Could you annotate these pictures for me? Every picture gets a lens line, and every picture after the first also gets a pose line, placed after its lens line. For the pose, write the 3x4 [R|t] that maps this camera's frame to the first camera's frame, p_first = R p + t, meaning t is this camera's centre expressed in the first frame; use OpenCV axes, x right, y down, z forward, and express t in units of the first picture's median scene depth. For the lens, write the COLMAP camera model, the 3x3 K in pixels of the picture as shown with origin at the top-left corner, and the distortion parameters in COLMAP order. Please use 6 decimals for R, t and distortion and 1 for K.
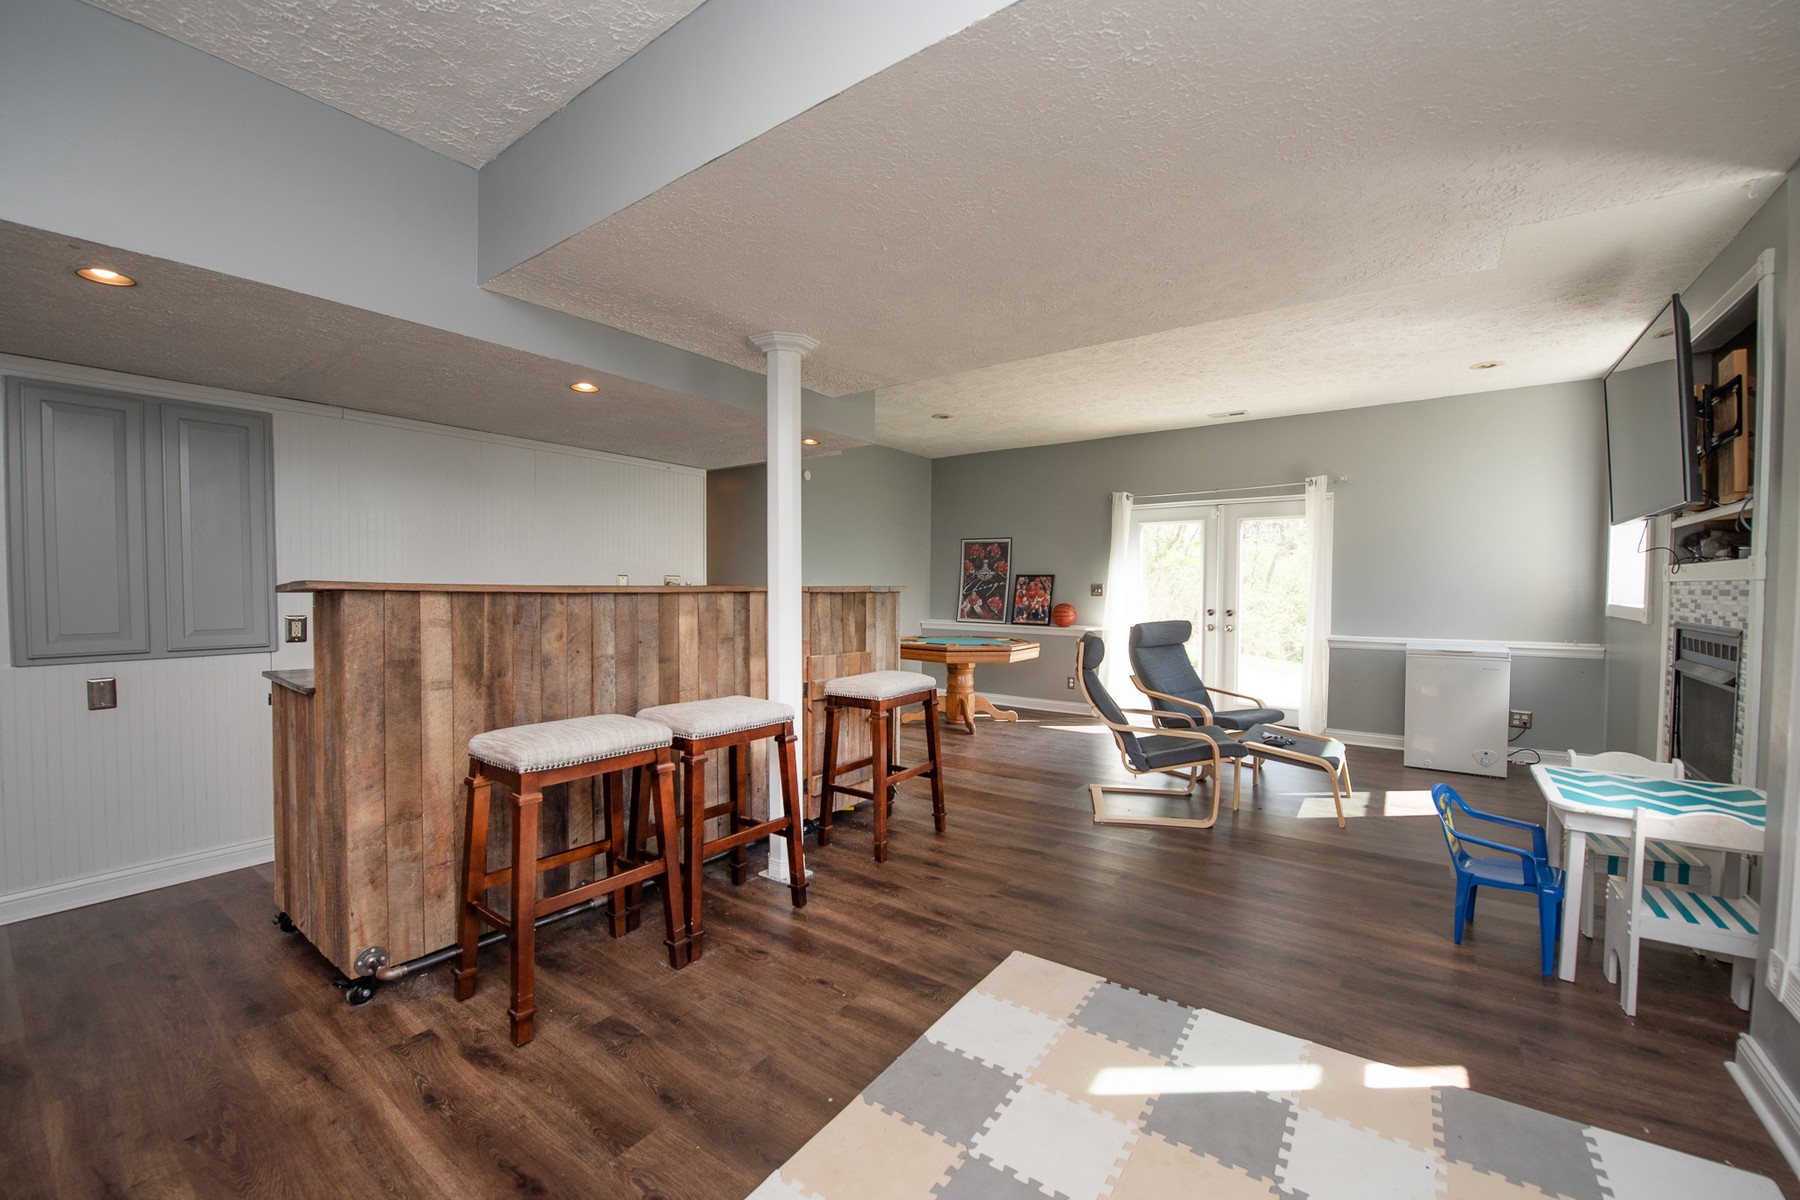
lens RADIAL K [[714.3, 0, 906.9], [0, 714.3, 603.1], [0, 0, 1]] dist [-0.017940, -0.002346]
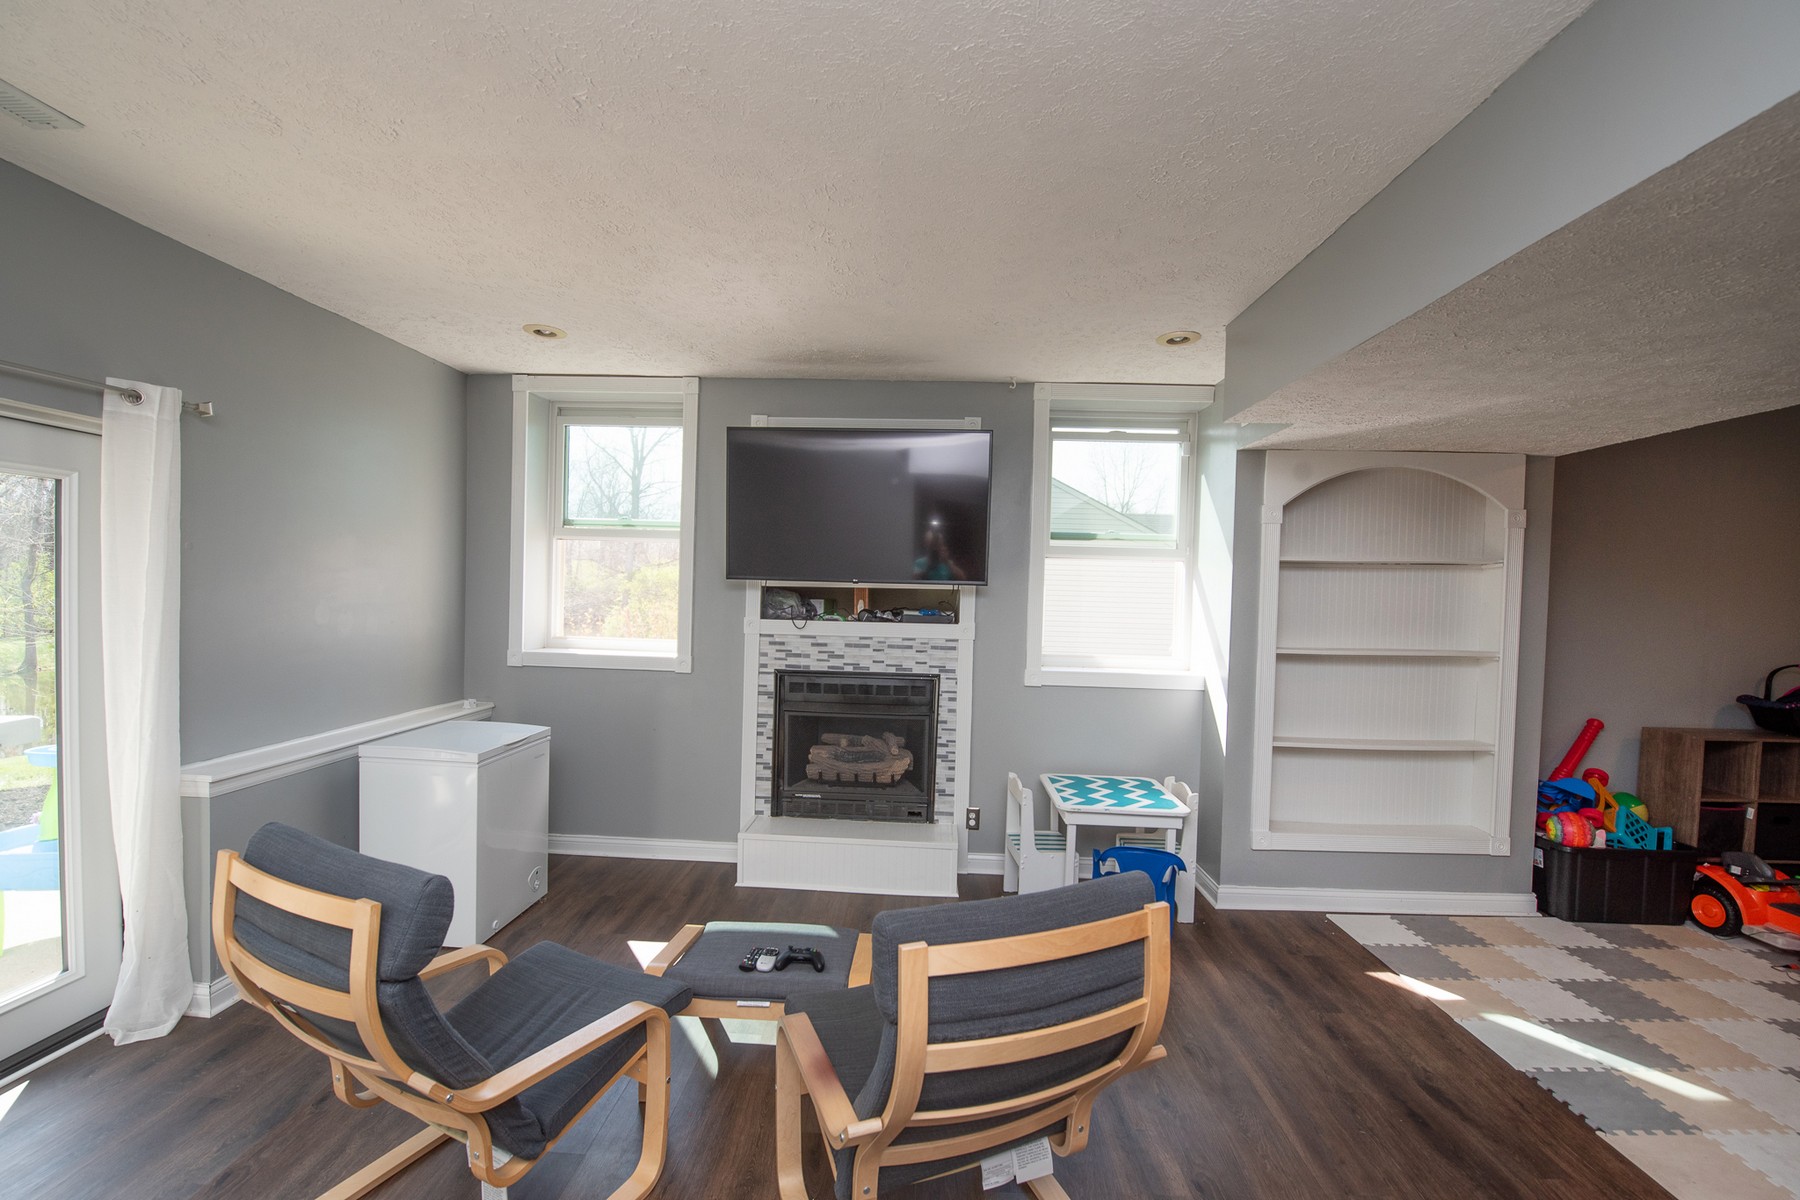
lens RADIAL K [[714.3, 0, 894.9], [0, 714.3, 601.5], [0, 0, 1]] dist [-0.017940, -0.002346]
pose [[-0.553681, -0.033603, 0.832051, 0.022611], [-0.006817, 0.999335, 0.035822, -0.064518], [-0.832701, 0.014161, -0.553542, 0.755356]]
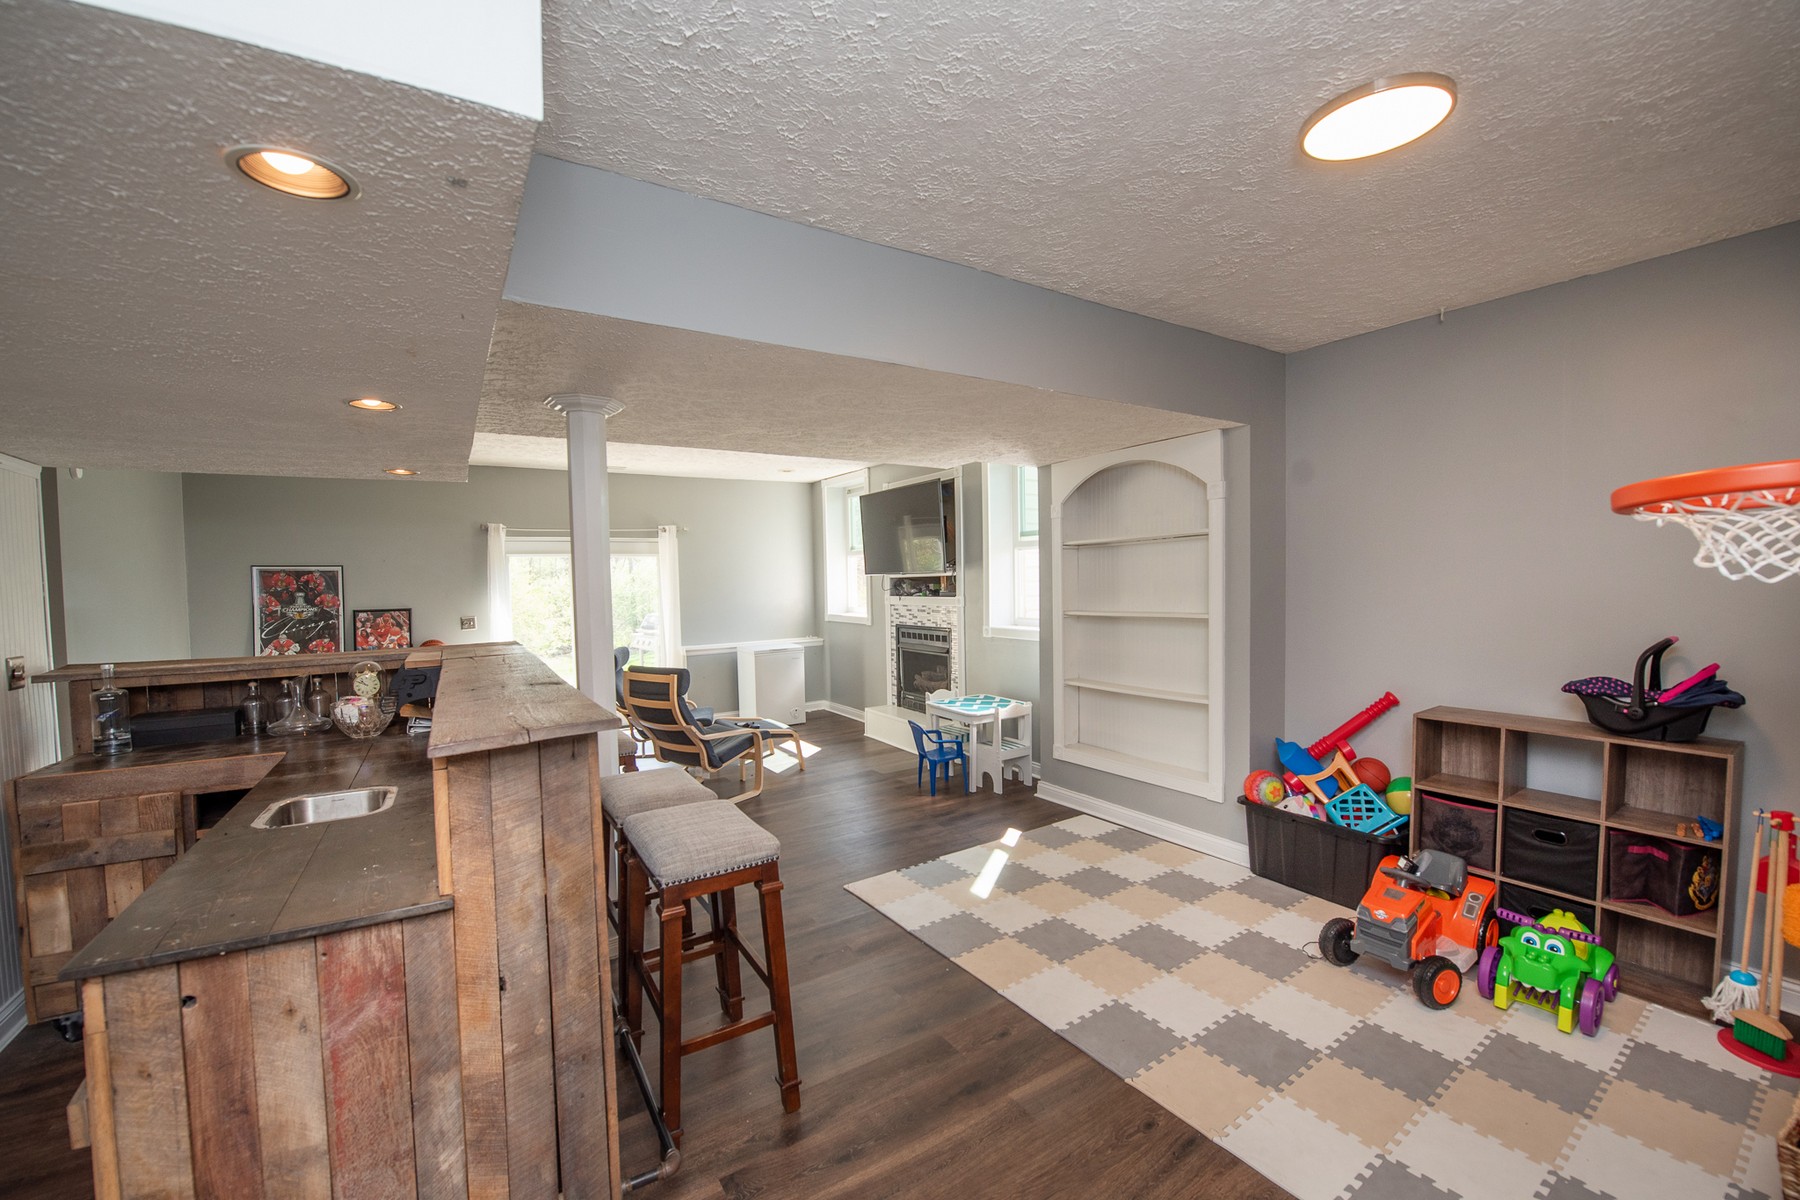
lens RADIAL K [[714.3, 0, 884.4], [0, 714.3, 606.3], [0, 0, 1]] dist [-0.017940, -0.002346]
pose [[0.377029, -0.047376, 0.924989, -0.417648], [0.044837, 0.998454, 0.032863, -0.048584], [-0.925116, 0.029083, 0.378570, 0.126418]]
